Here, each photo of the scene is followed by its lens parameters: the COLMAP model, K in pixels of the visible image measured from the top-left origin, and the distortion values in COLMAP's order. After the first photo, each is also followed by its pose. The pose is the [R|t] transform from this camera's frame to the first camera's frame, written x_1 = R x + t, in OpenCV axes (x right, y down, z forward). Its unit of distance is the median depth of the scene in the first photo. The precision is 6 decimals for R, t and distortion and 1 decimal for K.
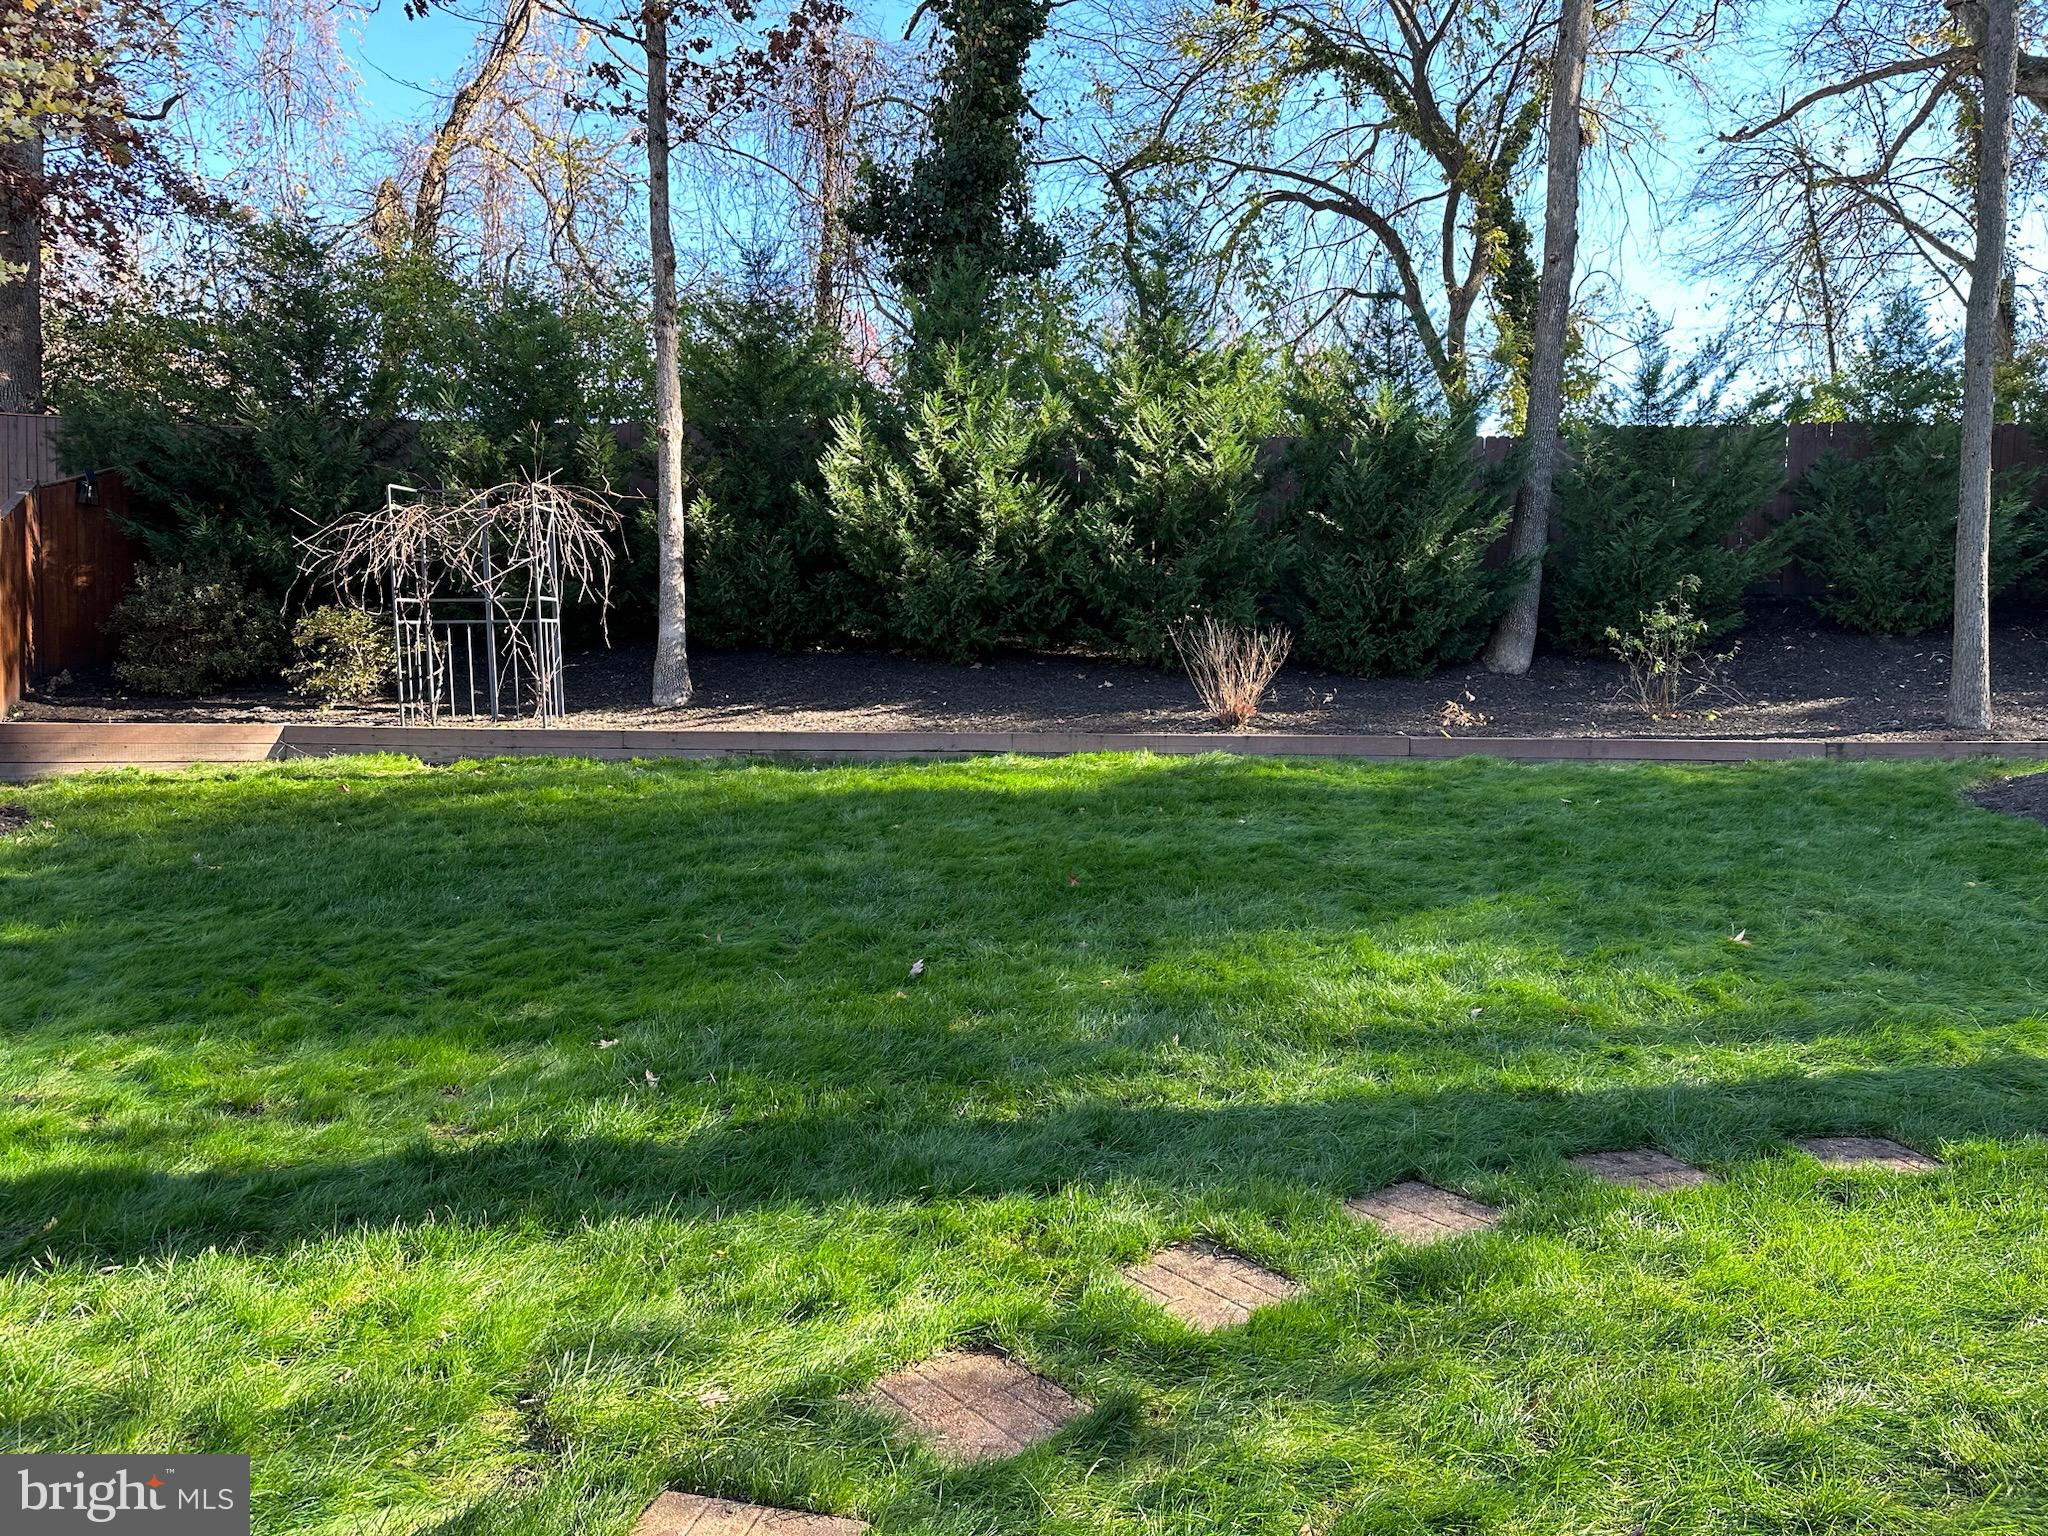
lens RADIAL K [[1427.2, 0, 1030.8], [0, 1427.2, 767.1], [0, 0, 1]] dist [0.078366, -0.087744]
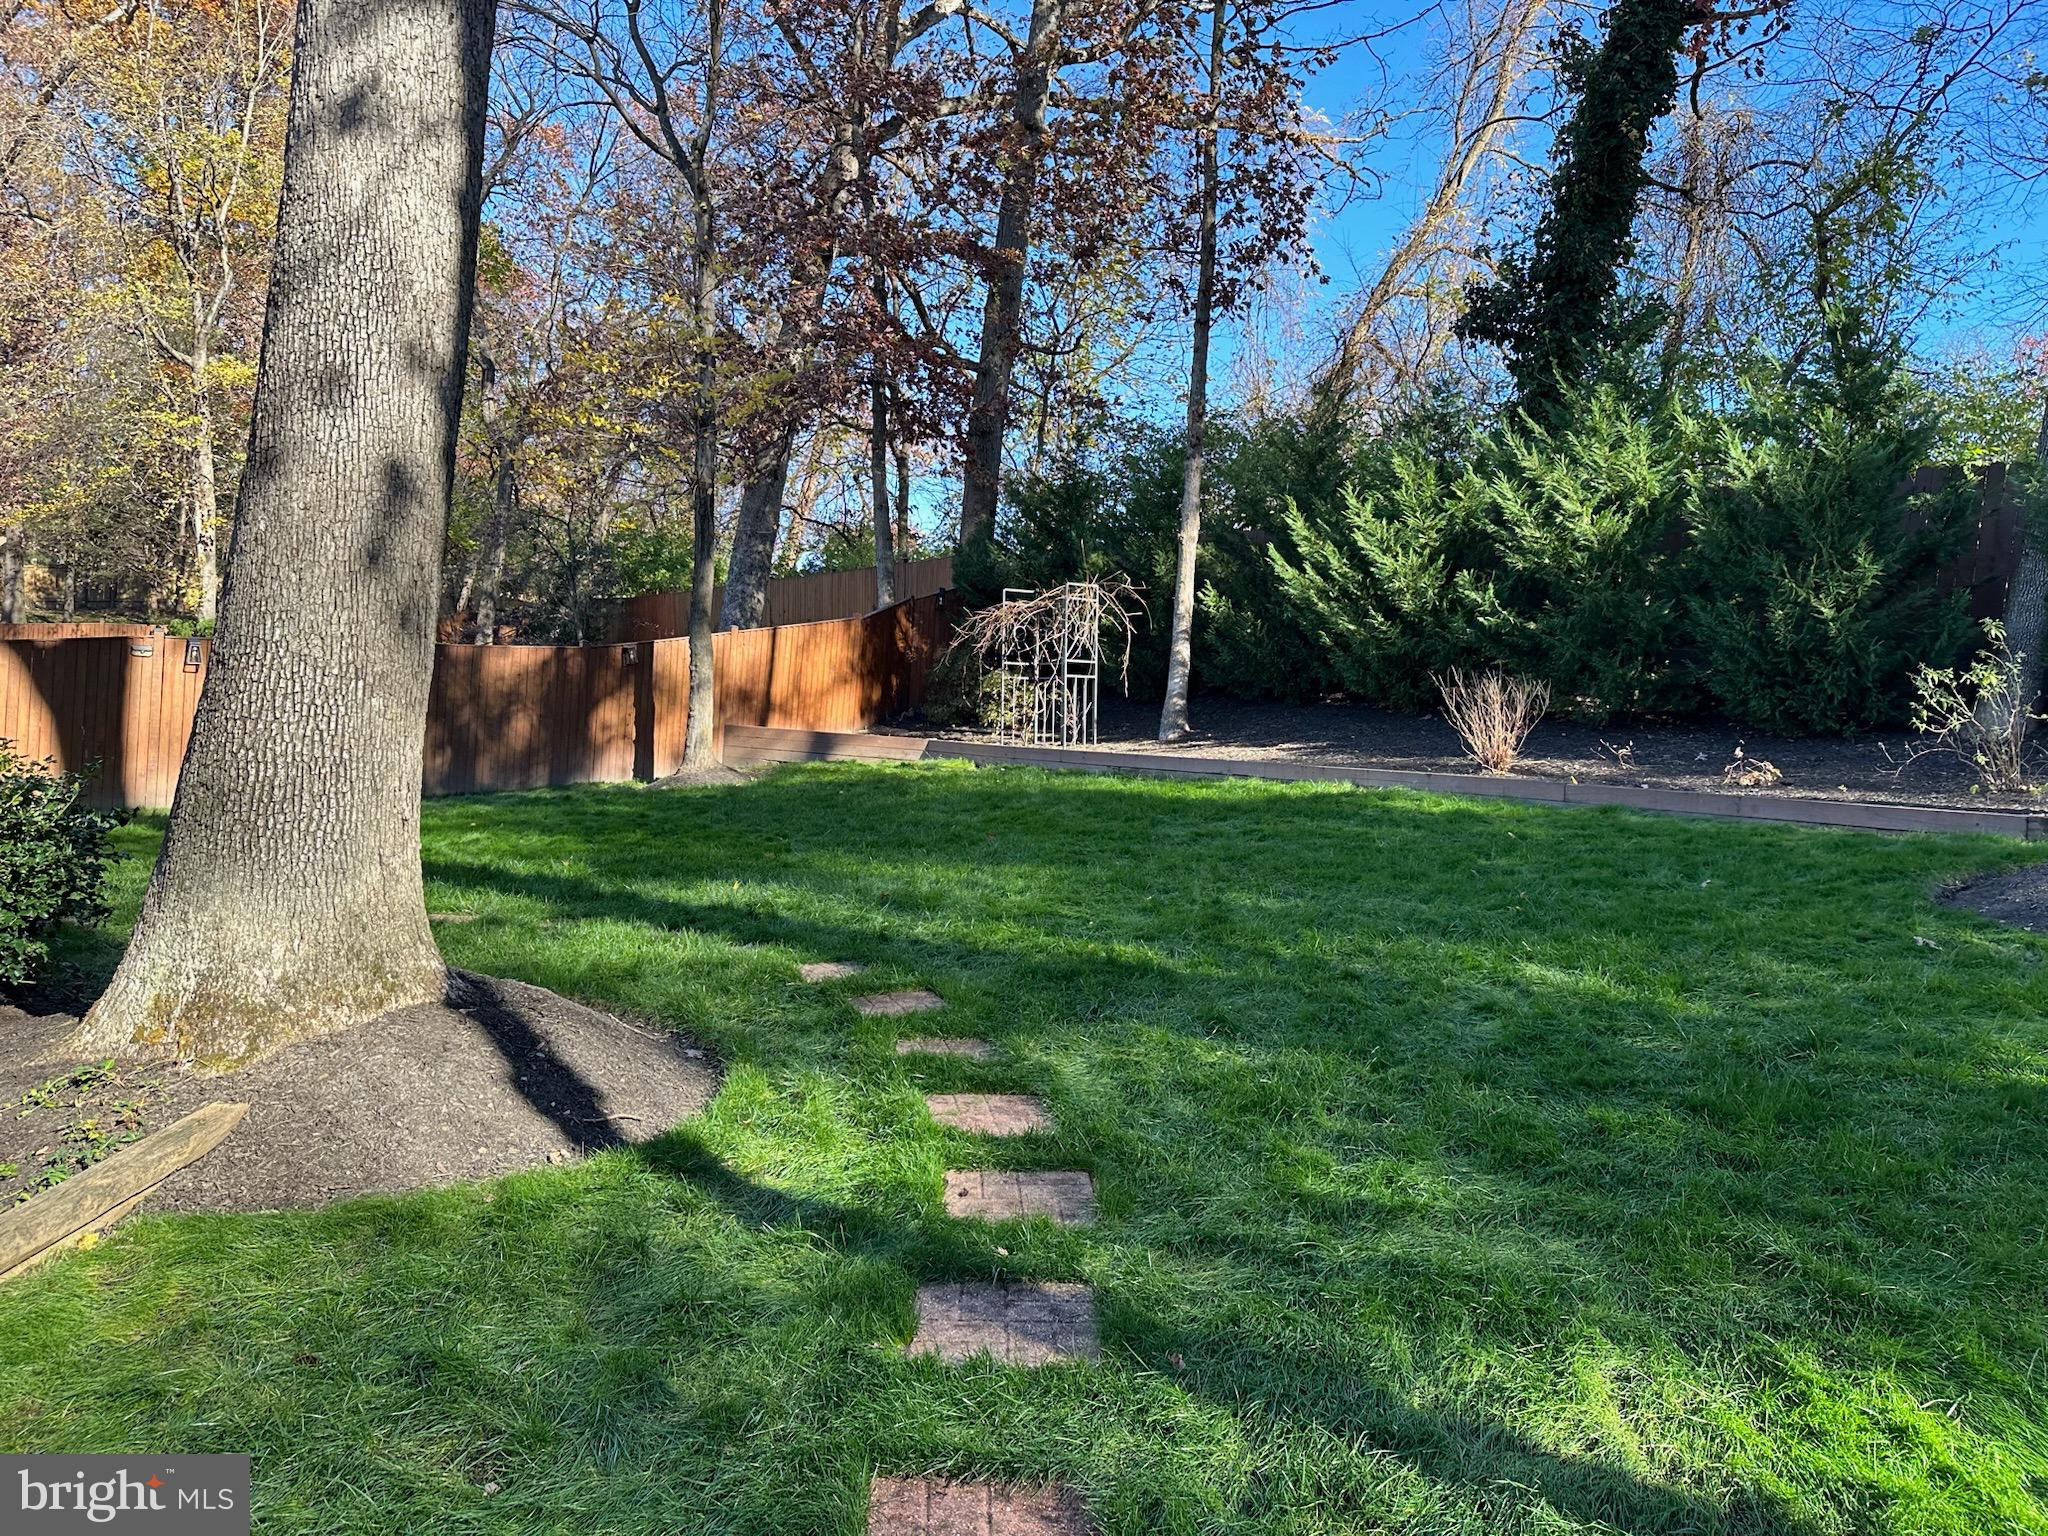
lens RADIAL K [[1427.2, 0, 1028.2], [0, 1427.2, 759.0], [0, 0, 1]] dist [0.078366, -0.087744]
pose [[0.657386, 0.040316, -0.752475, 0.676456], [-0.087354, 0.995913, -0.022957, 0.016930], [0.748474, 0.080823, 0.658221, 0.028741]]
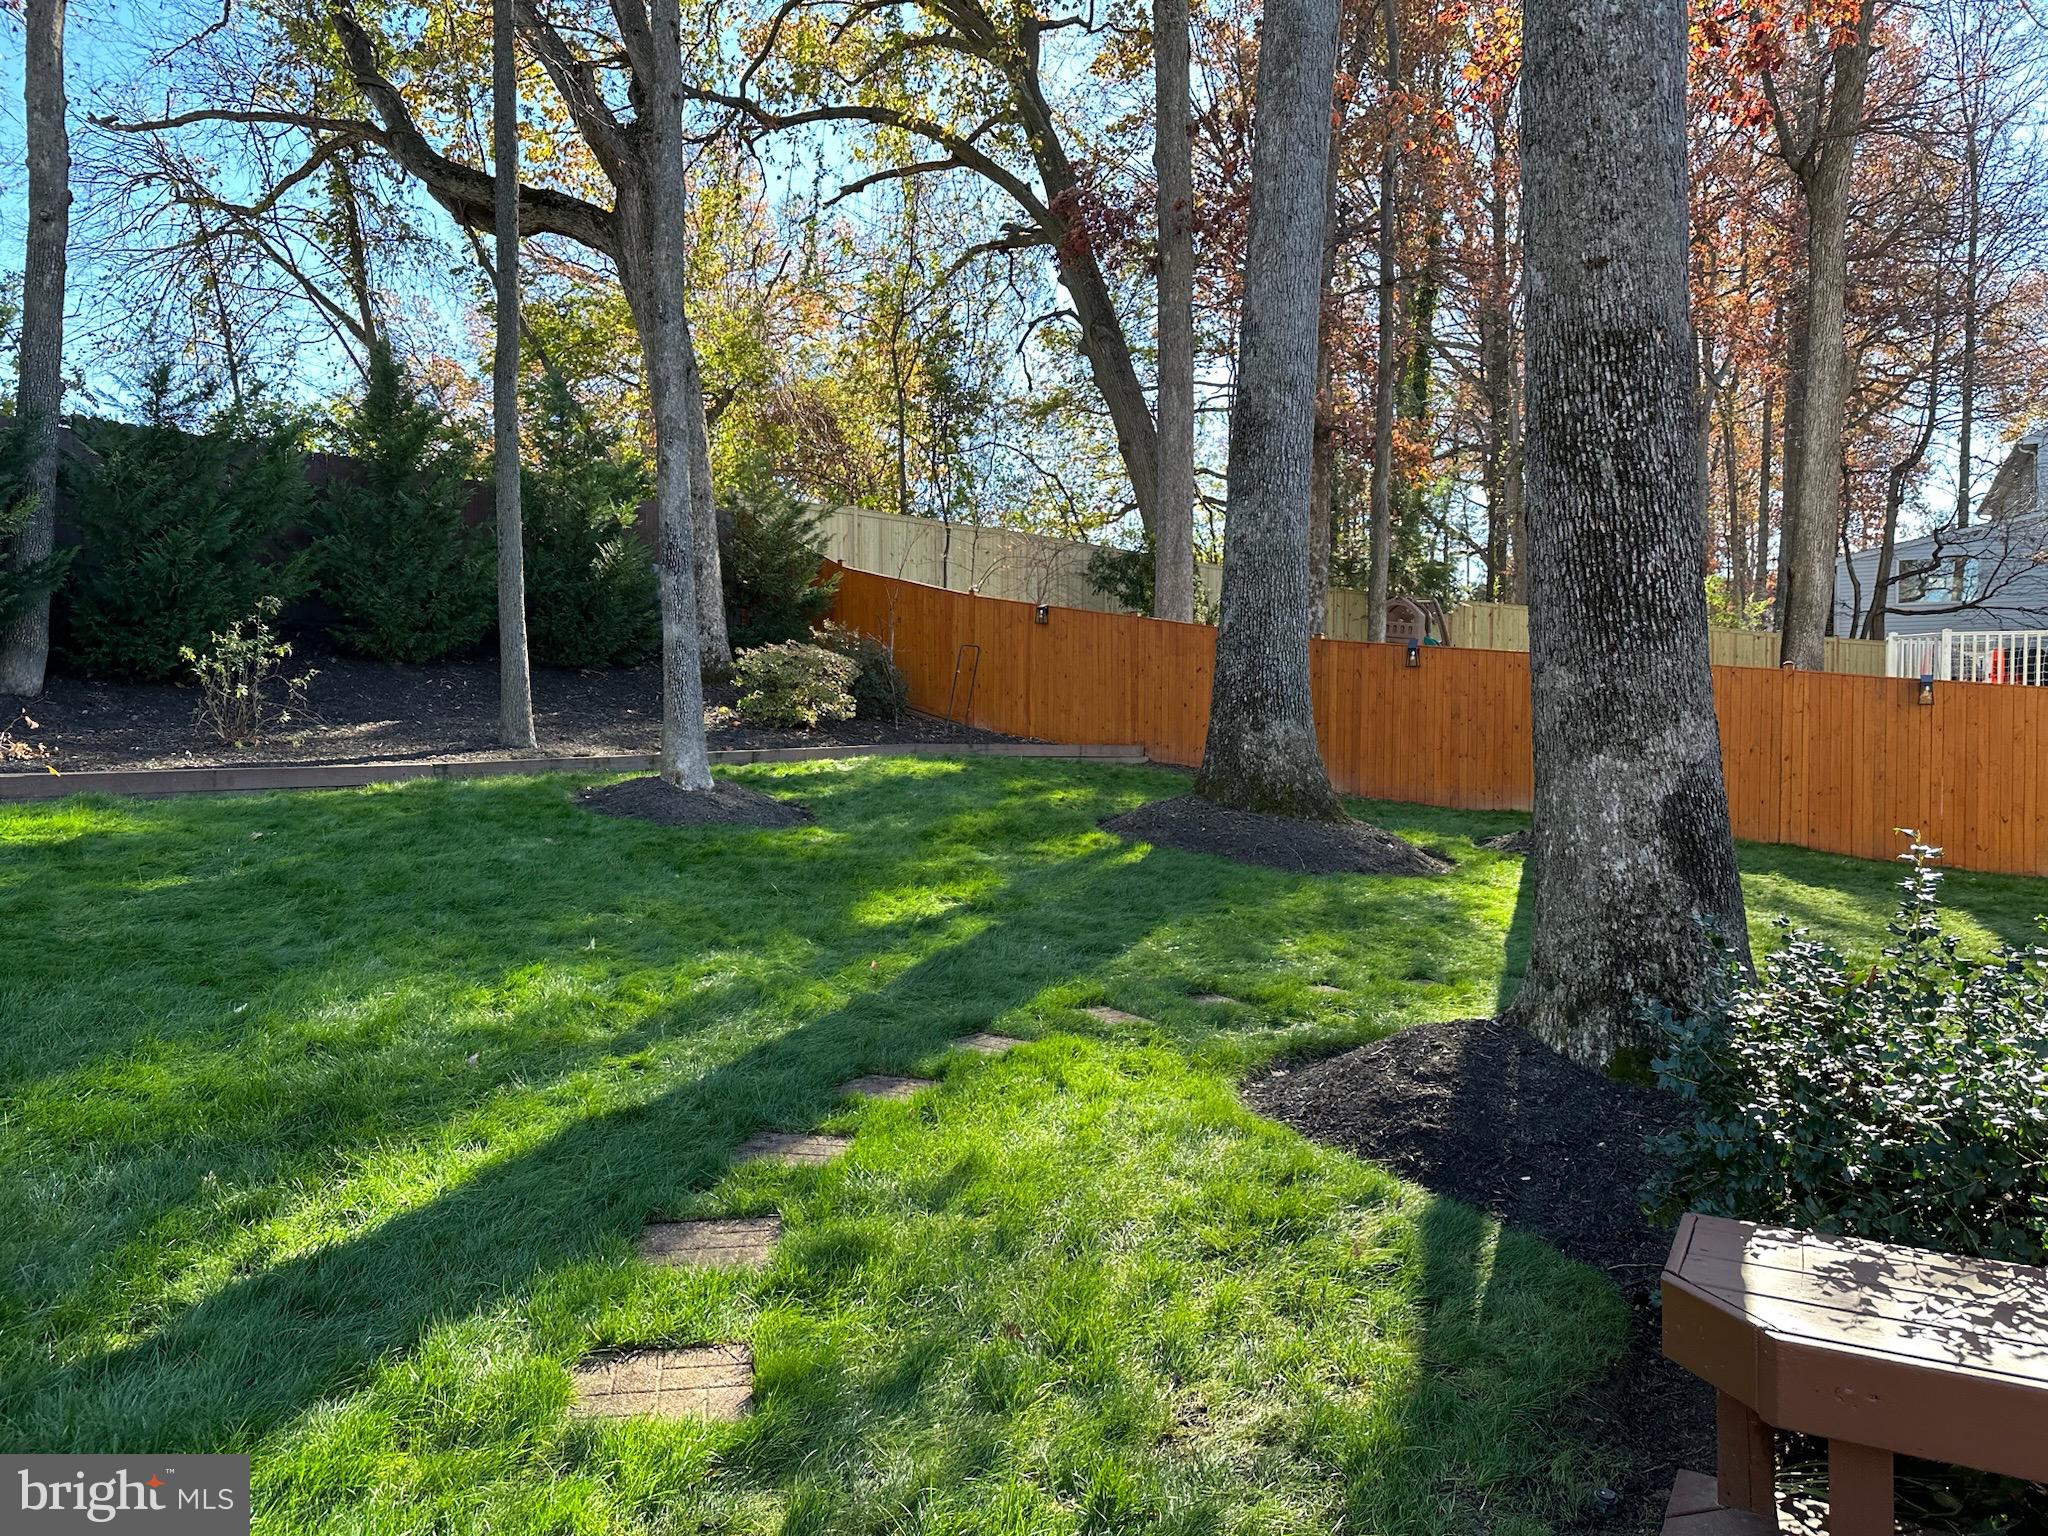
lens RADIAL K [[1427.2, 0, 1037.2], [0, 1427.2, 751.6], [0, 0, 1]] dist [0.078366, -0.087744]
pose [[0.474707, -0.027429, 0.879716, -0.141969], [0.049537, 0.998763, 0.004410, -0.007359], [-0.878749, 0.041486, 0.475478, 0.090412]]
